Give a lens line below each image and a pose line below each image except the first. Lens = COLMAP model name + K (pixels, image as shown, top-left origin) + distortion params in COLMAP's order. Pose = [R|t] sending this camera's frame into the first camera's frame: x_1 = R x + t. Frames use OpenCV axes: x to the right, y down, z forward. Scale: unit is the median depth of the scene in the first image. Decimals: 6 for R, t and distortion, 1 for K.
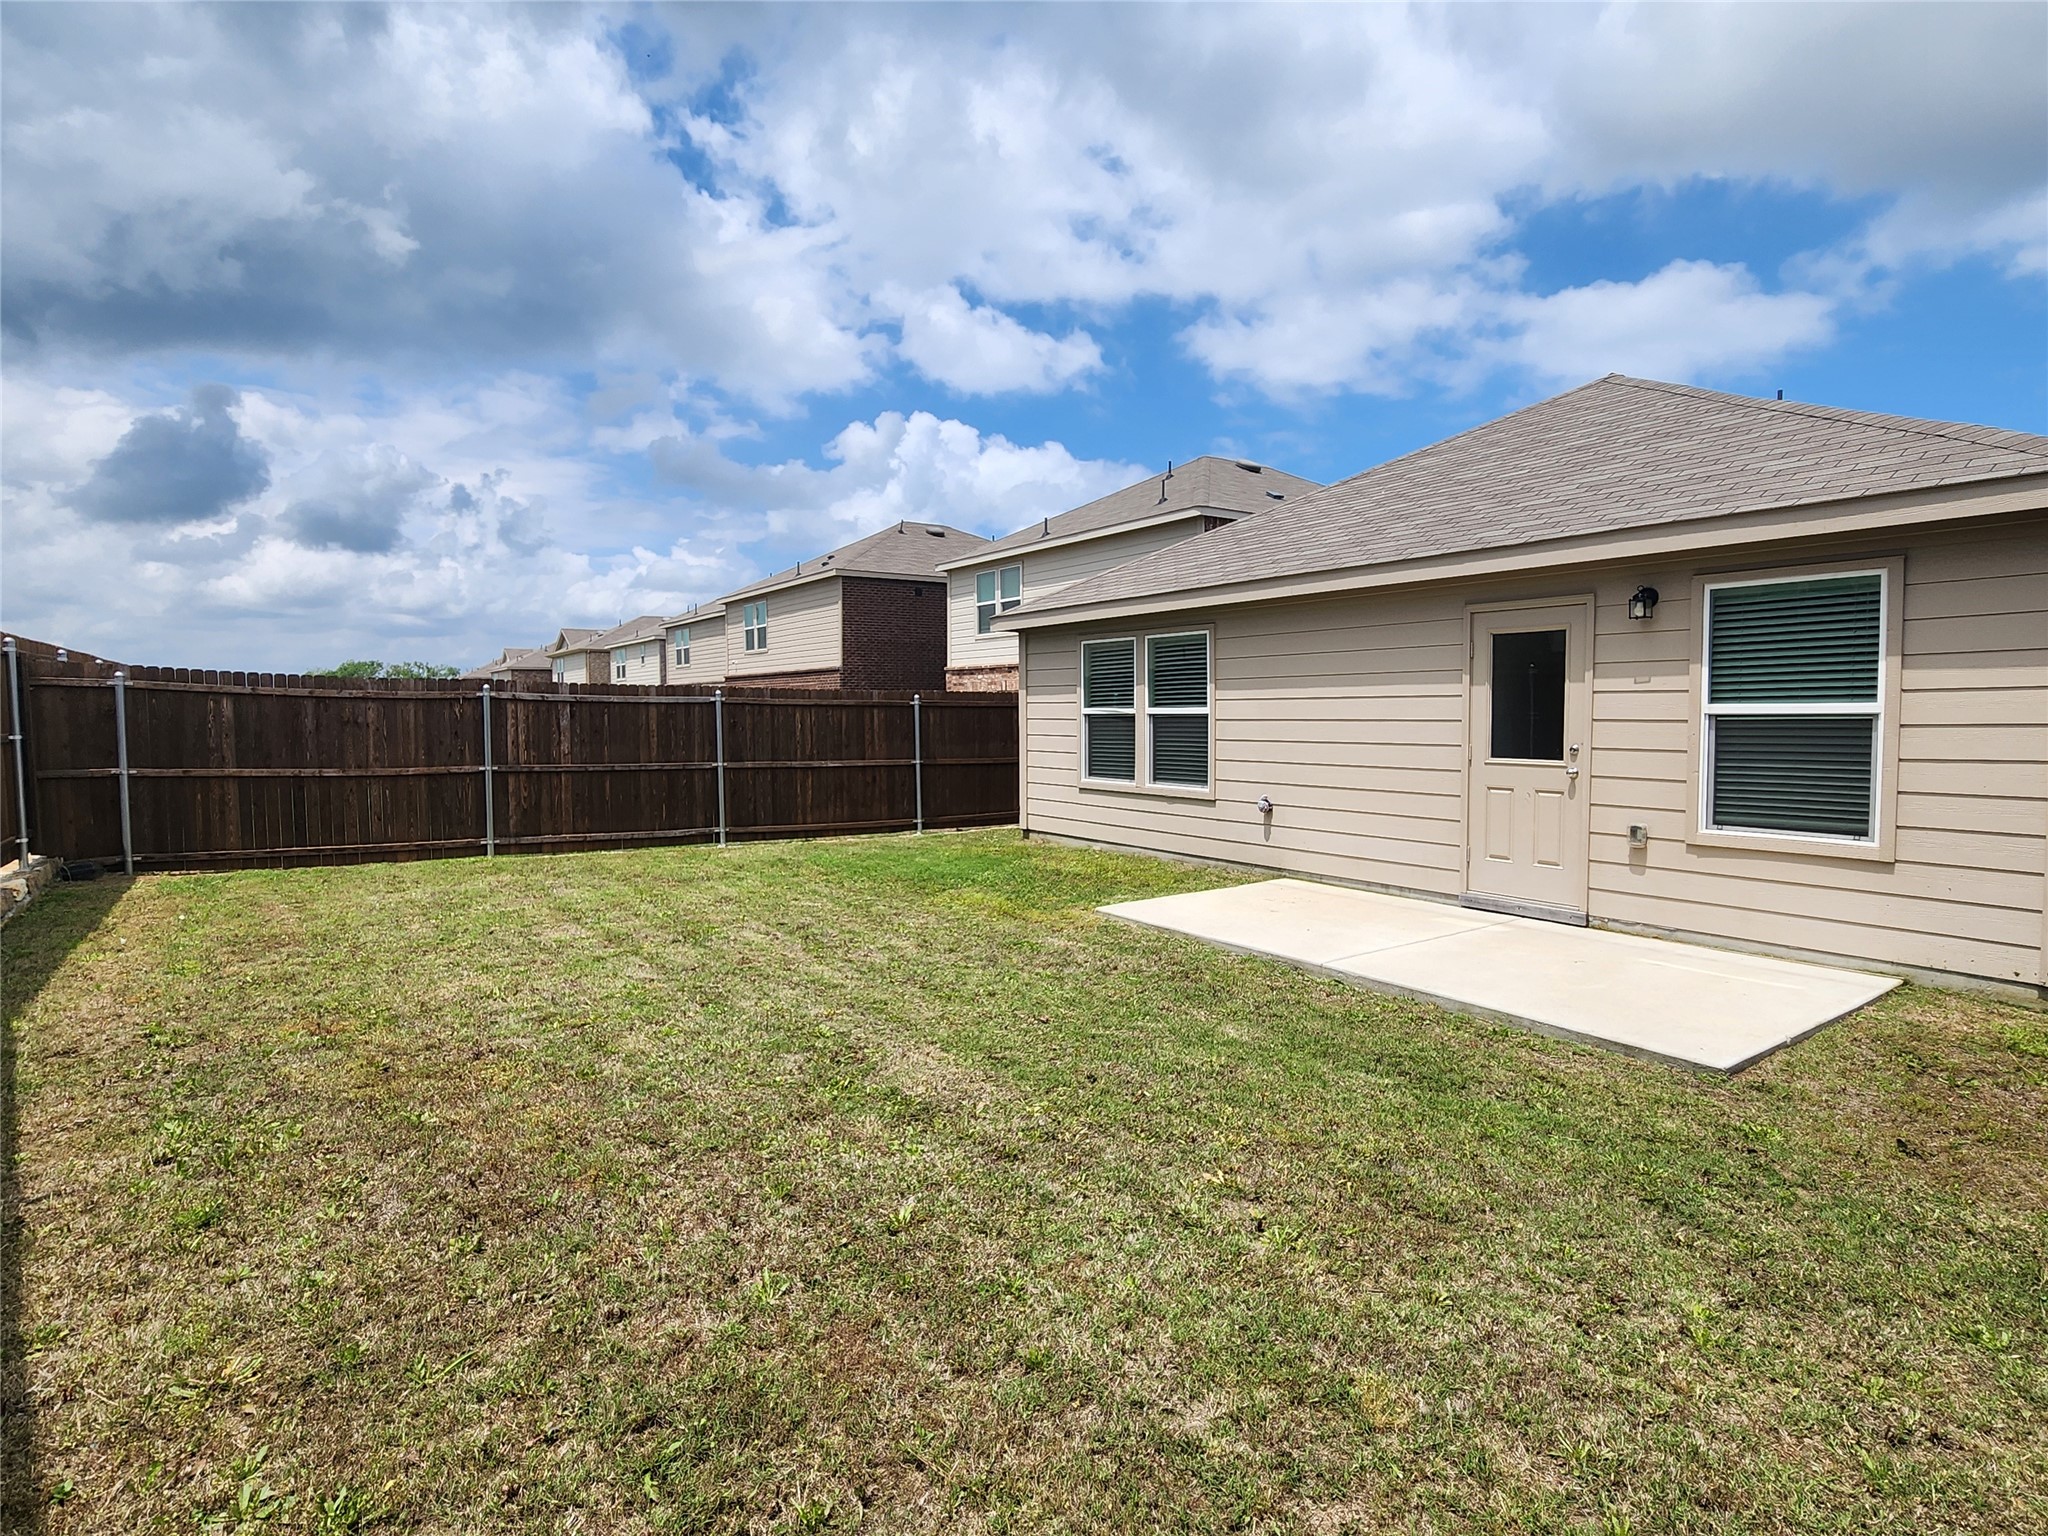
lens RADIAL K [[1048.8, 0, 1021.5], [0, 1048.8, 754.4], [0, 0, 1]] dist [0.003060, -0.001394]
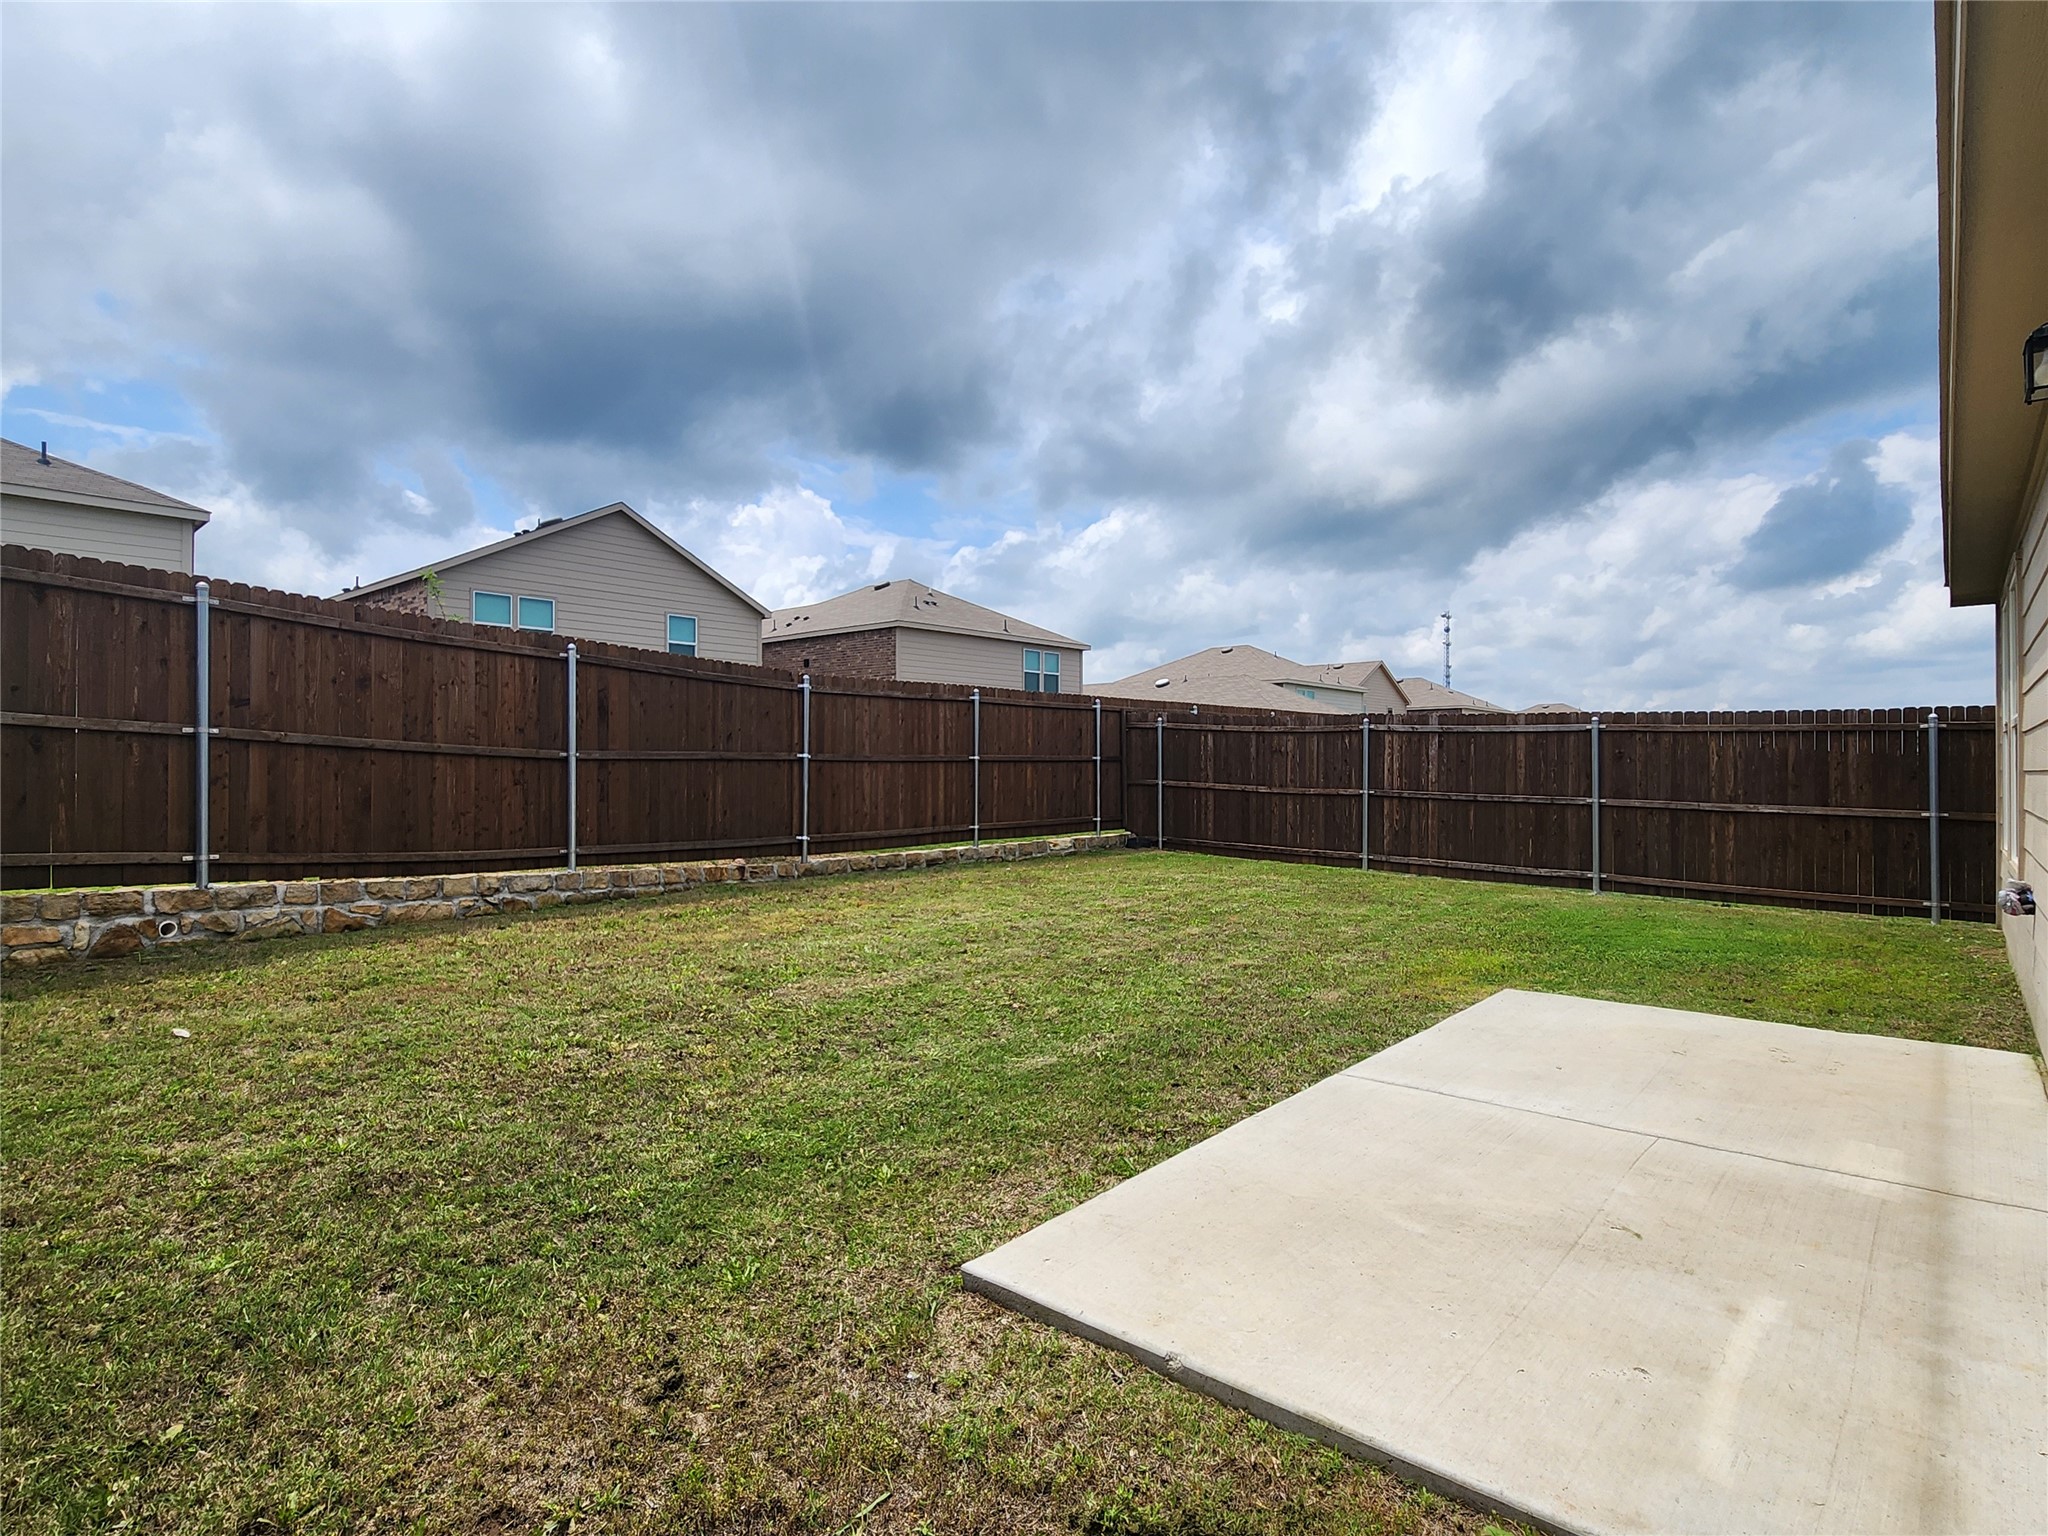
lens RADIAL K [[1048.8, 0, 1024.7], [0, 1048.8, 773.0], [0, 0, 1]] dist [0.003060, -0.001394]
pose [[0.251041, 0.013405, -0.967884, 0.470607], [-0.046906, 0.998898, 0.001669, 0.007767], [0.966839, 0.044981, 0.251393, 0.332193]]
